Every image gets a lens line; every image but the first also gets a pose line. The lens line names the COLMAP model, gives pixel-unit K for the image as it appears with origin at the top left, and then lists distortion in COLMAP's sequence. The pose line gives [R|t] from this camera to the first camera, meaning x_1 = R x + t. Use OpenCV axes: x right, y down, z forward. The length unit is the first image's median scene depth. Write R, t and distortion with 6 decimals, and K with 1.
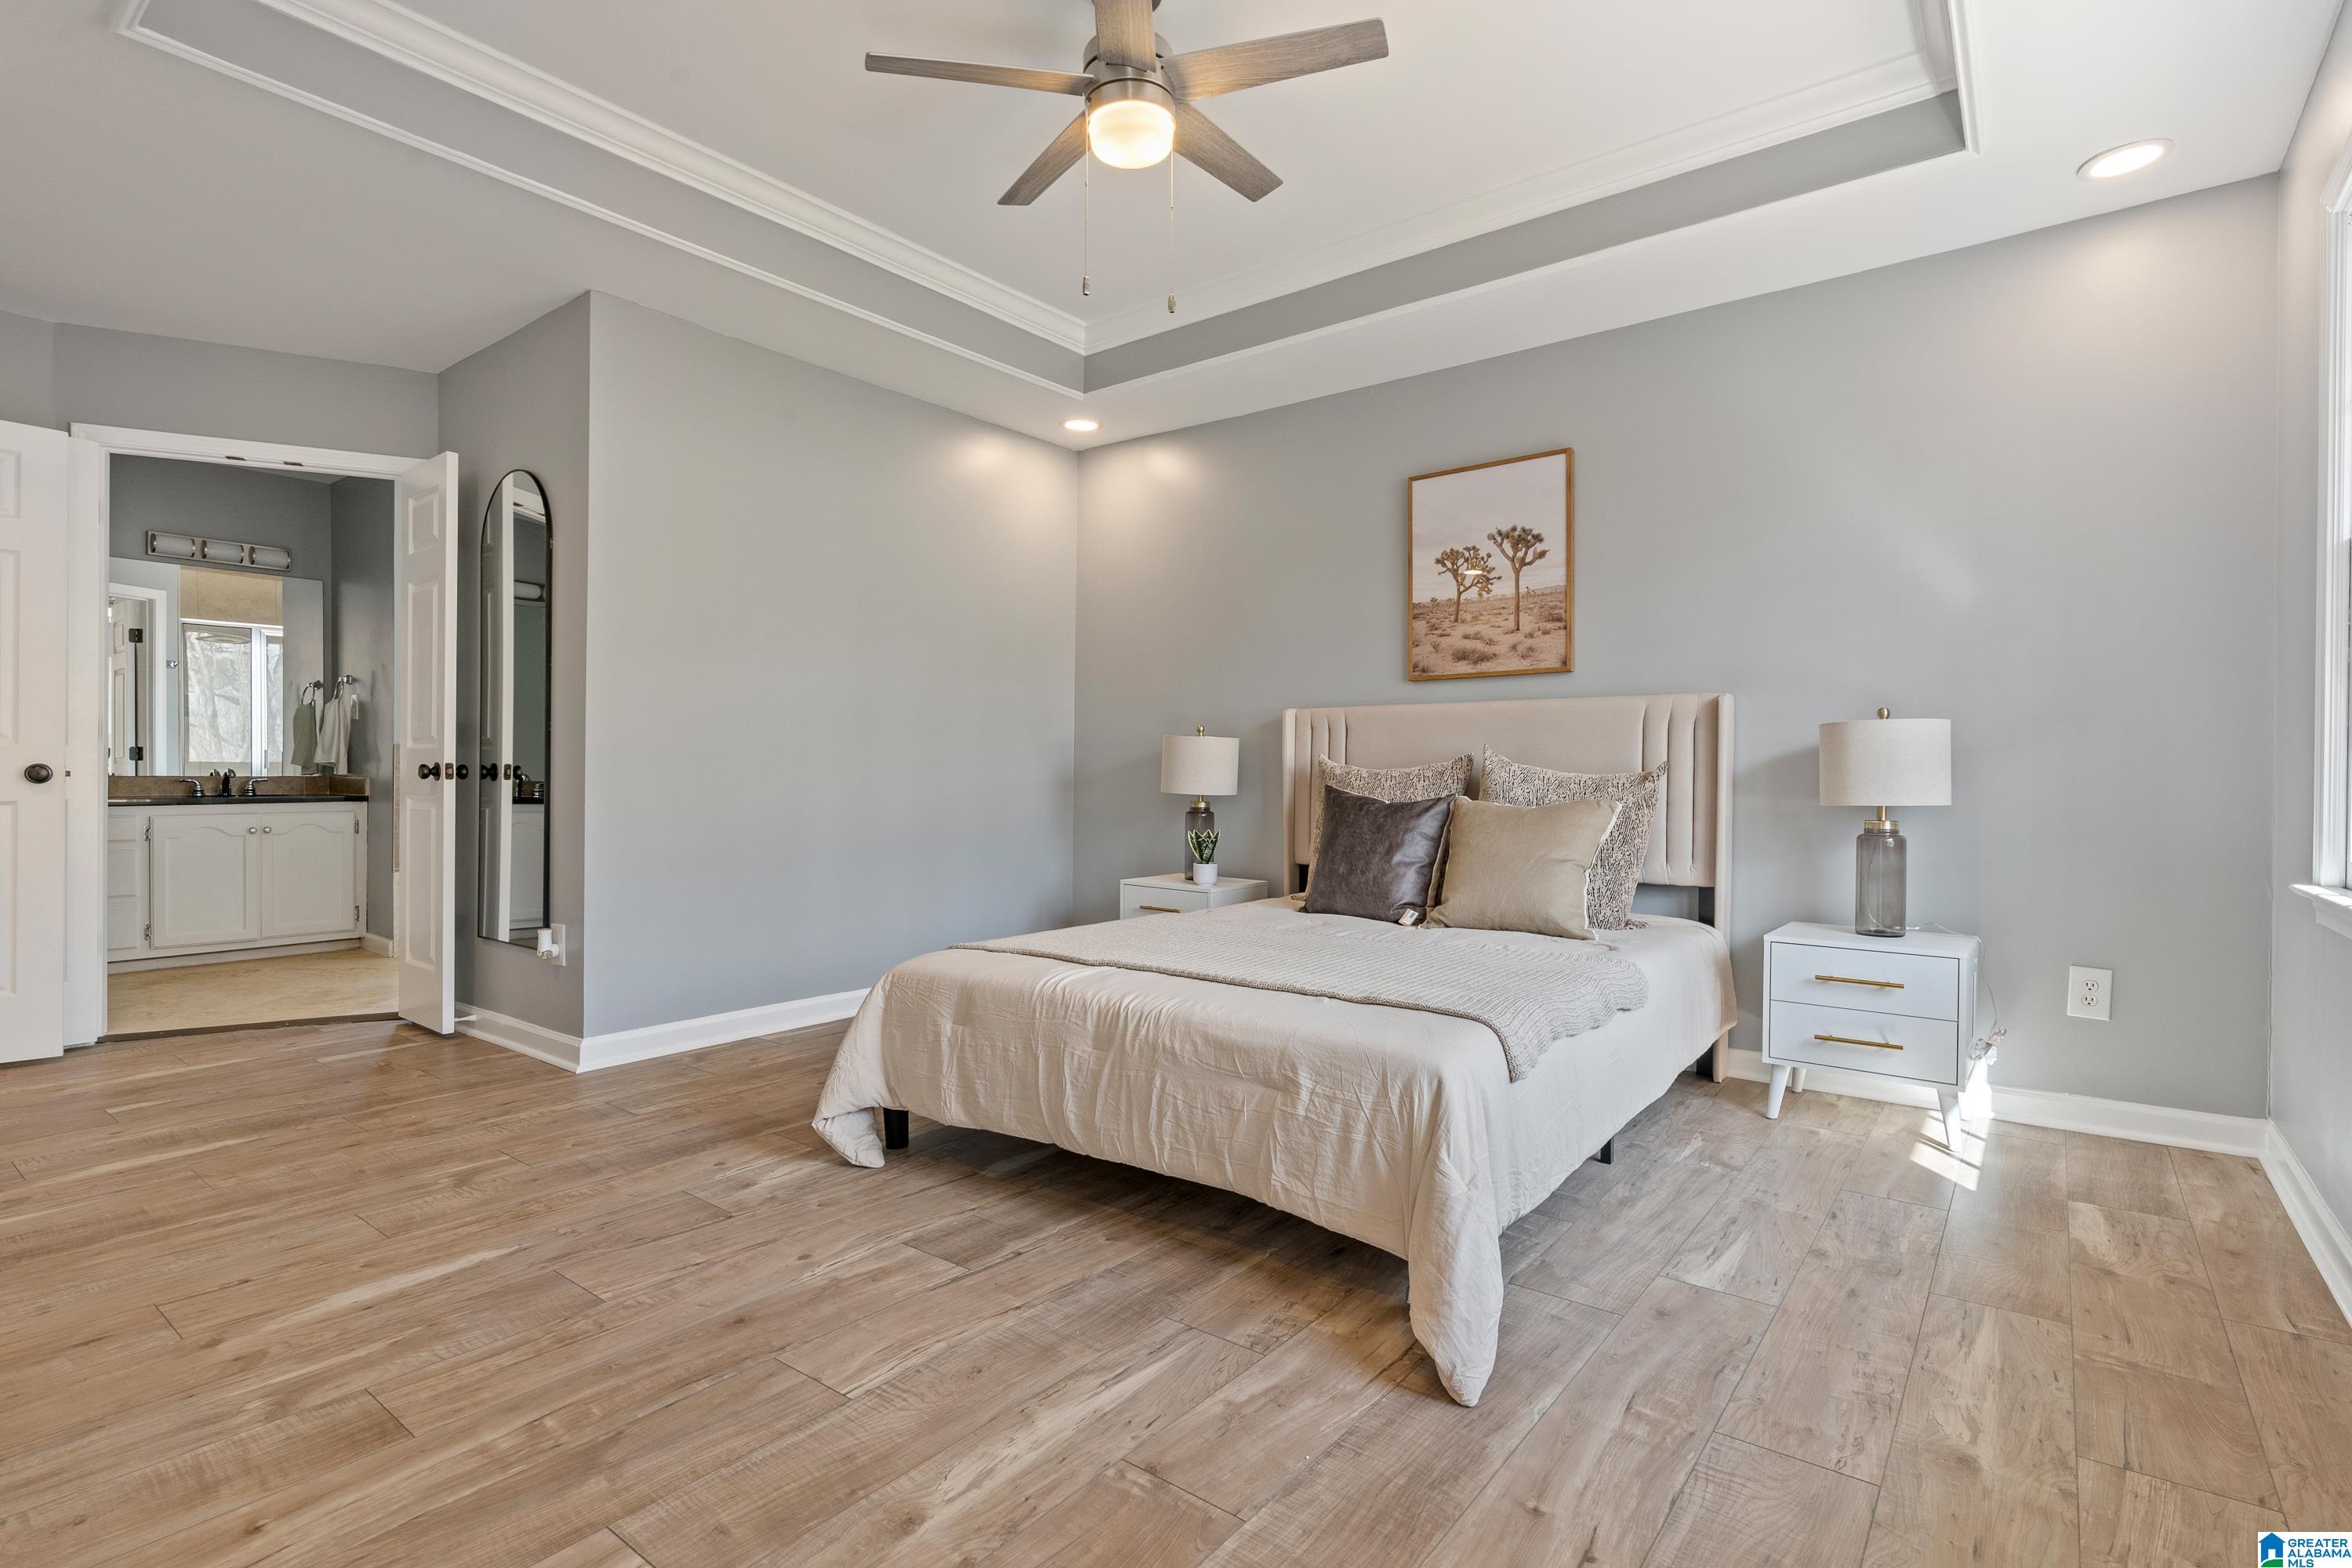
lens RADIAL K [[1146.0, 0, 1172.0], [0, 1146.0, 765.1], [0, 0, 1]] dist [-0.008469, 0.000973]
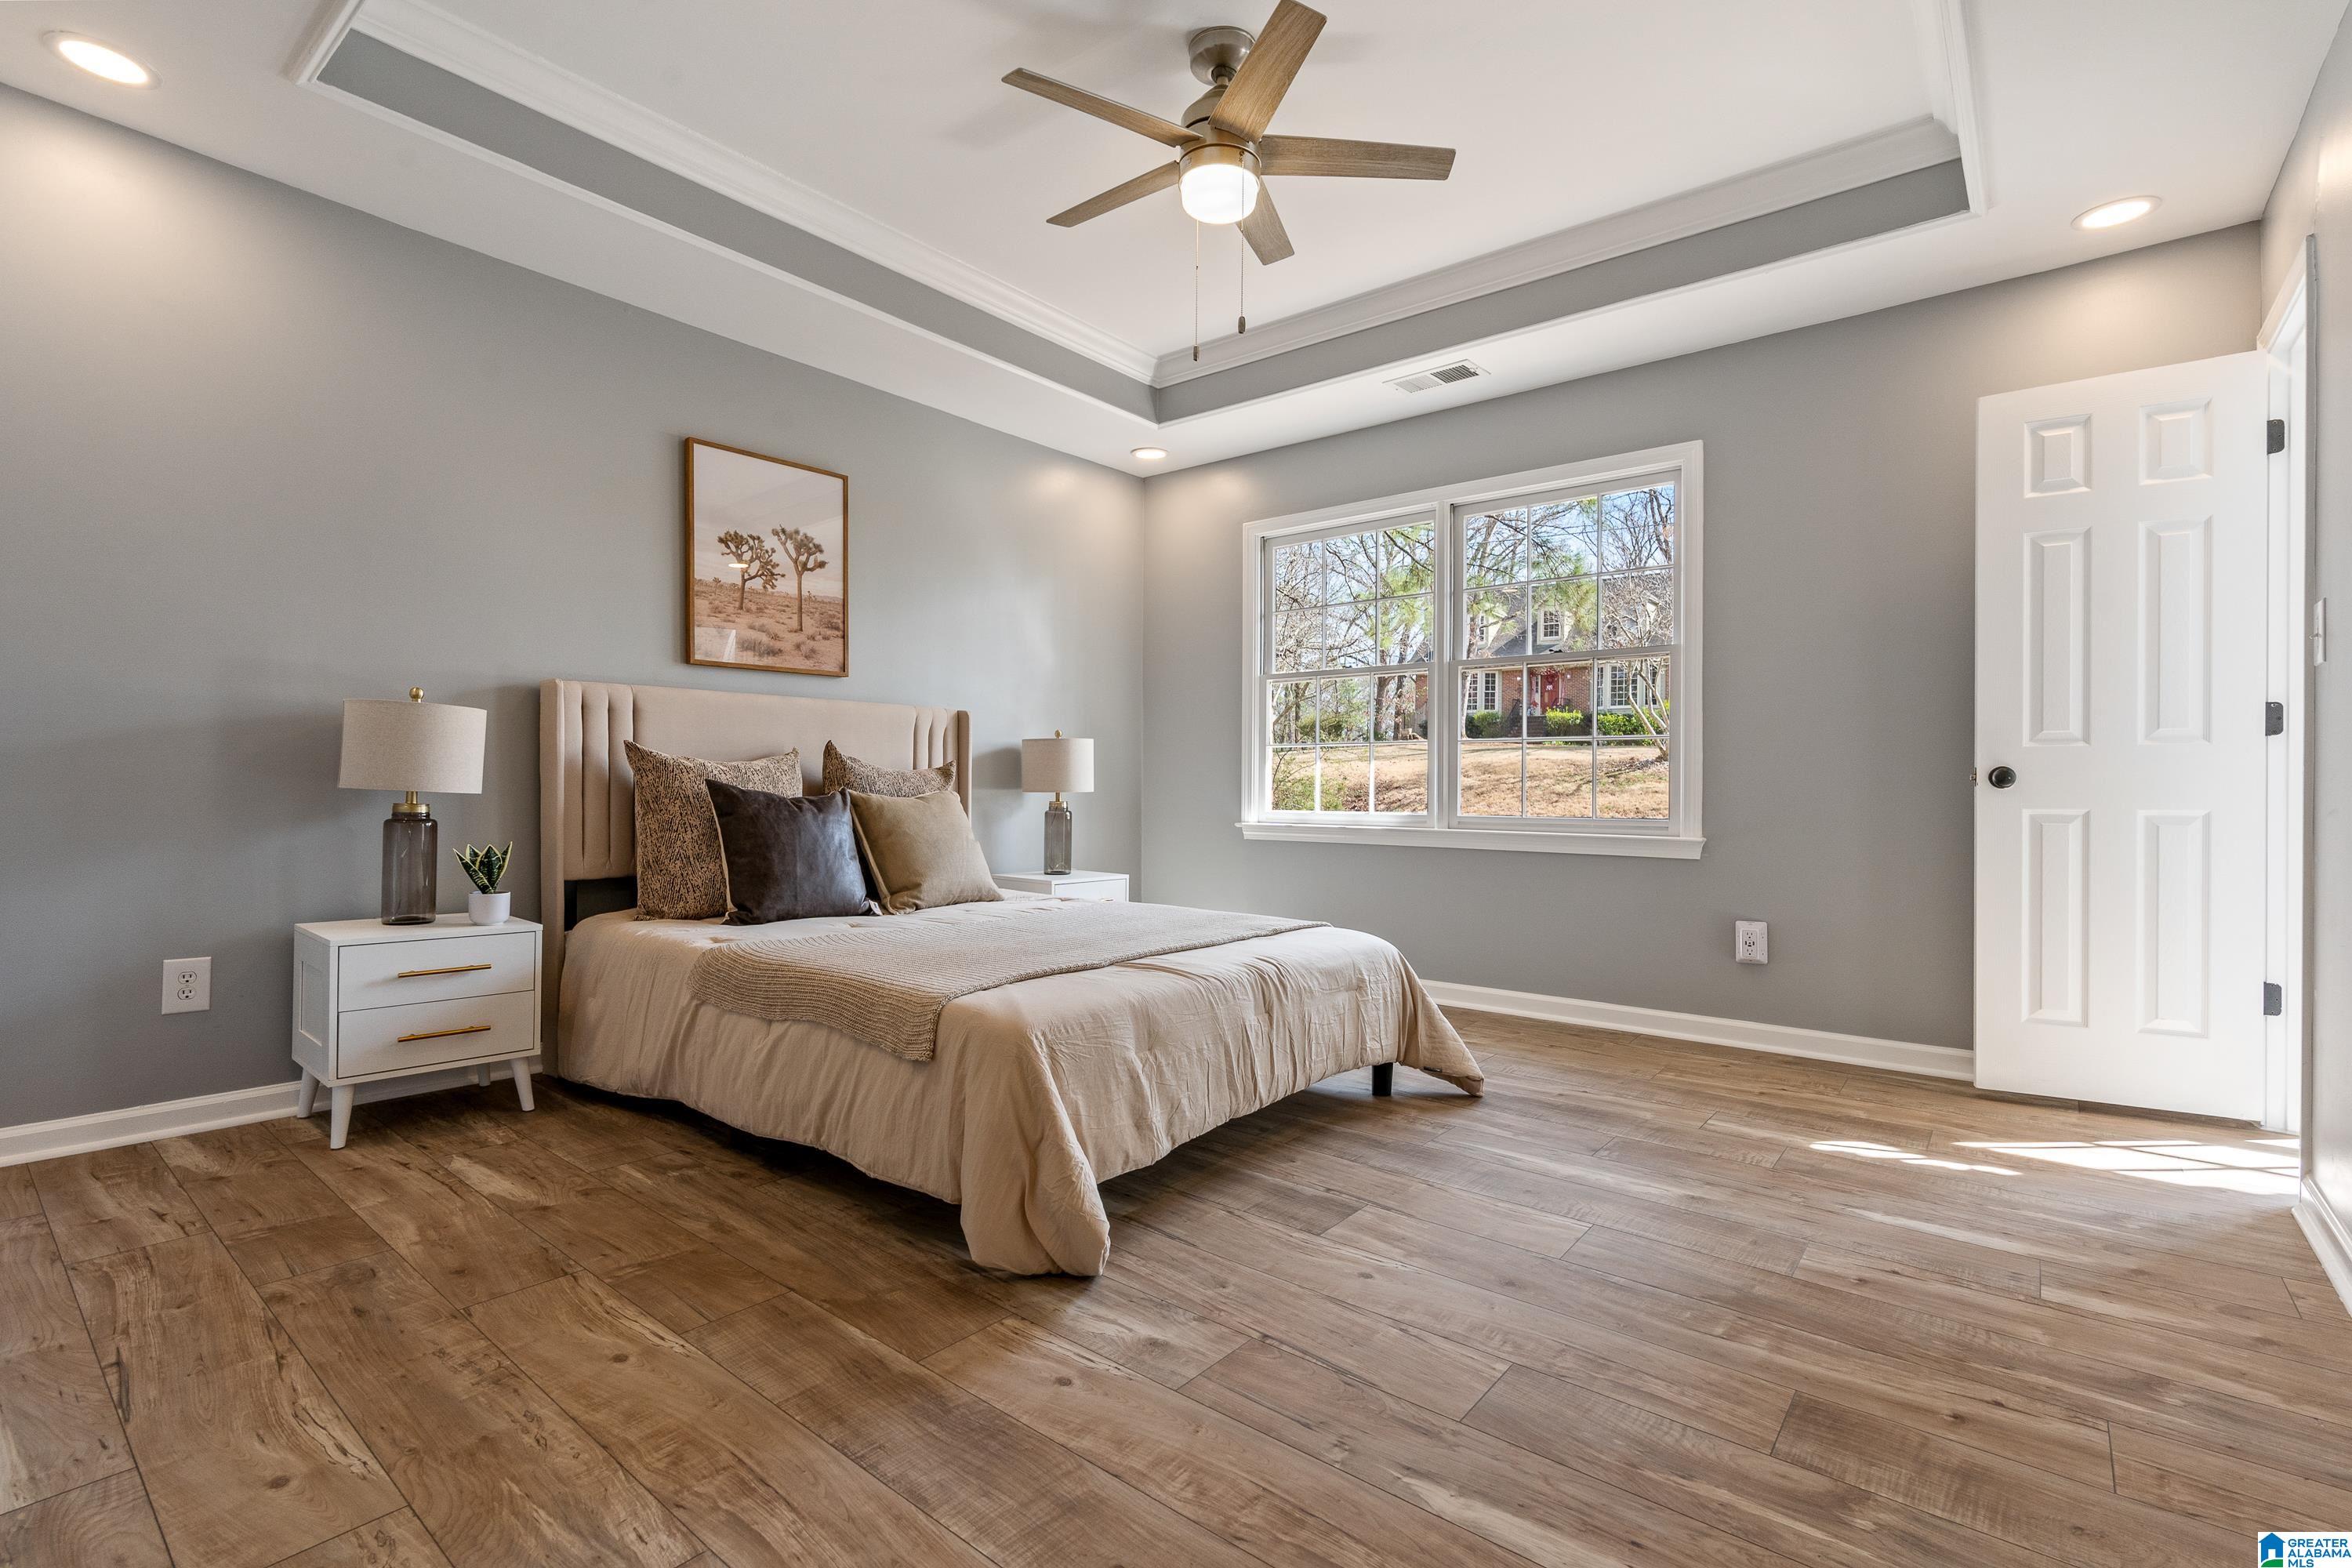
lens RADIAL K [[1087.4, 0, 1181.4], [0, 1087.4, 774.3], [0, 0, 1]] dist [-0.004605, -0.000583]
pose [[-0.000692, 0.001517, 0.999999, -1.022734], [-0.021589, 0.999766, -0.001532, 0.010939], [-0.999767, -0.021590, -0.000659, 0.963656]]
